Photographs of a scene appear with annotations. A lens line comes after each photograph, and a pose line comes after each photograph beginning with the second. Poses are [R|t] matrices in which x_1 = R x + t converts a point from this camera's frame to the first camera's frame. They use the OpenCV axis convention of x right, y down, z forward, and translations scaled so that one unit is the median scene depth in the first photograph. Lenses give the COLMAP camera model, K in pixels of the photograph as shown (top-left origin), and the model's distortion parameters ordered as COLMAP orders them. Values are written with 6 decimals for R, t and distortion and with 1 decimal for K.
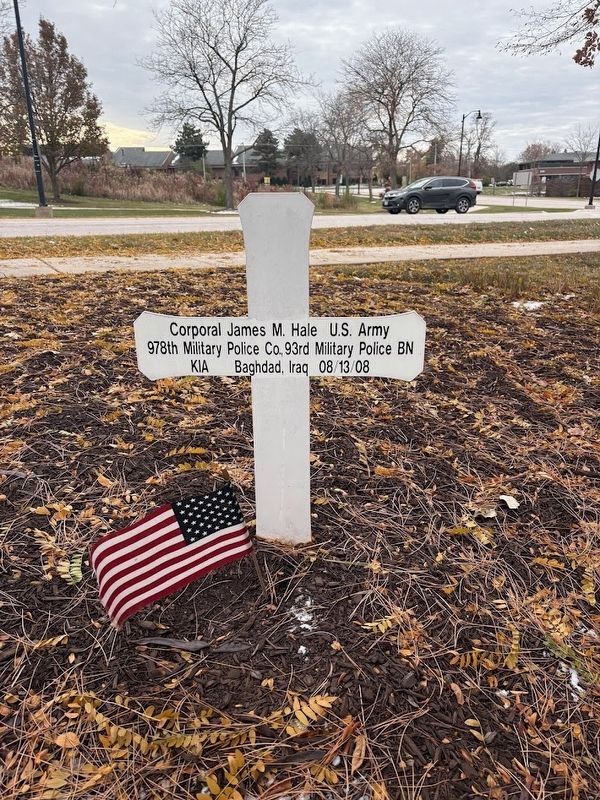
lens RADIAL K [[602.3, 0, 303.9], [0, 602.3, 398.0], [0, 0, 1]] dist [0.052575, -0.055323]
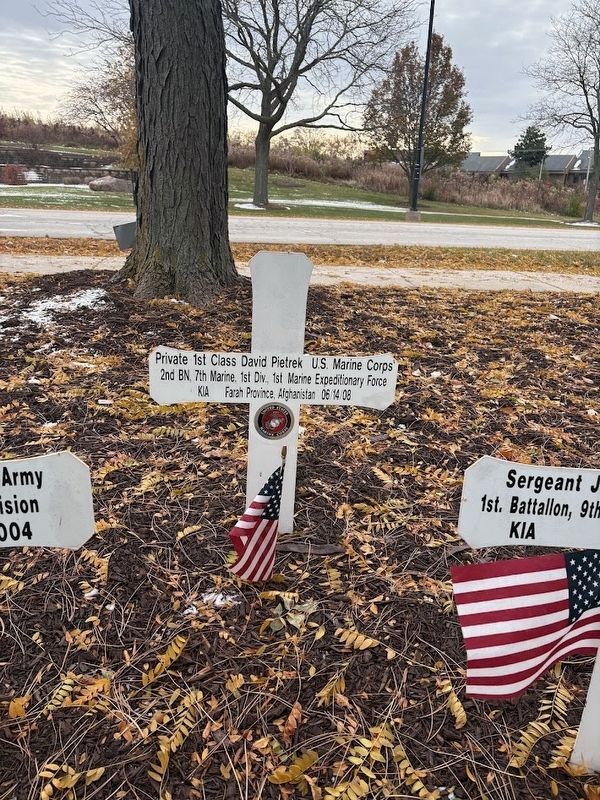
lens RADIAL K [[602.3, 0, 306.7], [0, 602.3, 399.4], [0, 0, 1]] dist [0.052575, -0.055323]
pose [[0.885716, 0.182126, -0.427009, -0.063652], [-0.183646, 0.982257, 0.038023, 0.003614], [0.426357, 0.044741, 0.903448, -0.023531]]
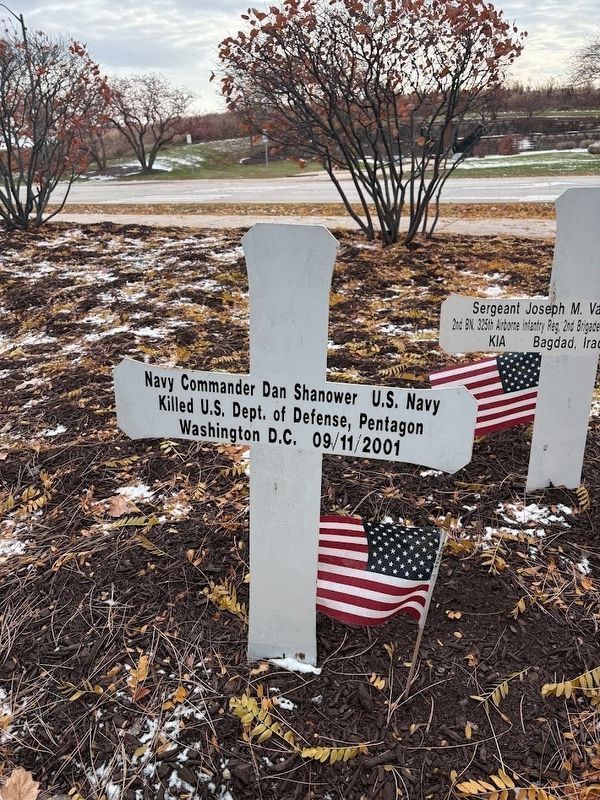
lens RADIAL K [[602.3, 0, 305.9], [0, 602.3, 400.3], [0, 0, 1]] dist [0.052575, -0.055323]
pose [[0.403103, 0.328078, -0.854326, -0.111339], [-0.260236, 0.936086, 0.236686, 0.022939], [0.877374, 0.126917, 0.462717, -0.078268]]
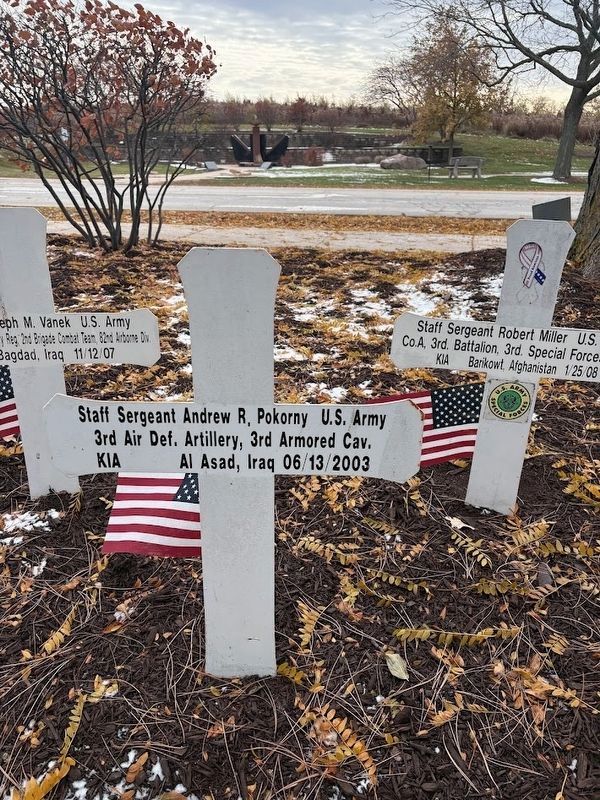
lens RADIAL K [[602.3, 0, 296.6], [0, 602.3, 399.0], [0, 0, 1]] dist [0.052575, -0.055323]
pose [[0.618900, 0.292956, -0.728793, -0.092531], [-0.258907, 0.952076, 0.162844, 0.013315], [0.741573, 0.087906, 0.665088, -0.052555]]
